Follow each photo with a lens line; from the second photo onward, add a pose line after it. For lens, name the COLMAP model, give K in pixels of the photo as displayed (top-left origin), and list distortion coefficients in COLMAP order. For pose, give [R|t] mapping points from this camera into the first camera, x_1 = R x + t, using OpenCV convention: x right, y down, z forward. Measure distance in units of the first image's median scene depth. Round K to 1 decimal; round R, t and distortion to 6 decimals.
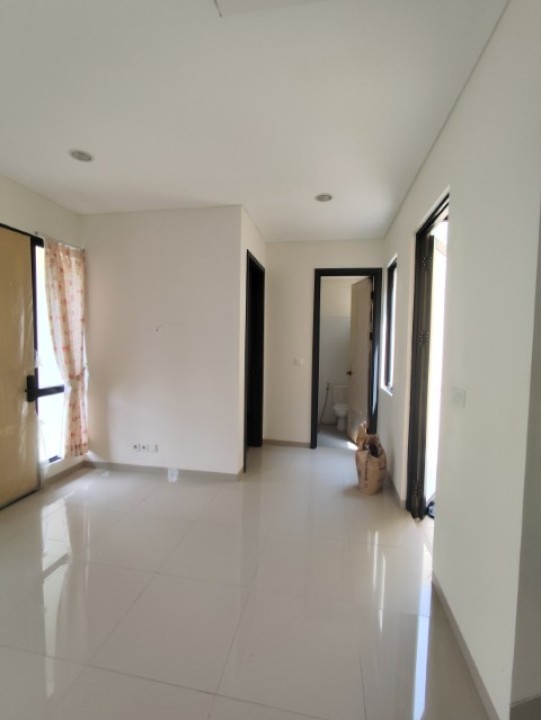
lens RADIAL K [[333.1, 0, 273.3], [0, 333.1, 360.8], [0, 0, 1]] dist [0.001987, -0.001521]
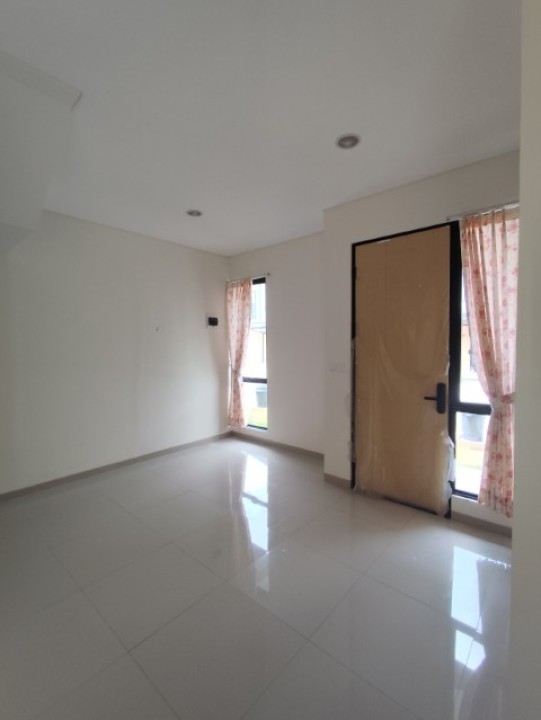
lens RADIAL K [[333.1, 0, 269.0], [0, 333.1, 358.9], [0, 0, 1]] dist [0.001987, -0.001521]
pose [[-0.520051, 0.024096, -0.853795, 0.236814], [-0.047587, 0.997232, 0.057129, -0.044645], [0.852808, 0.070339, -0.517465, 0.946686]]
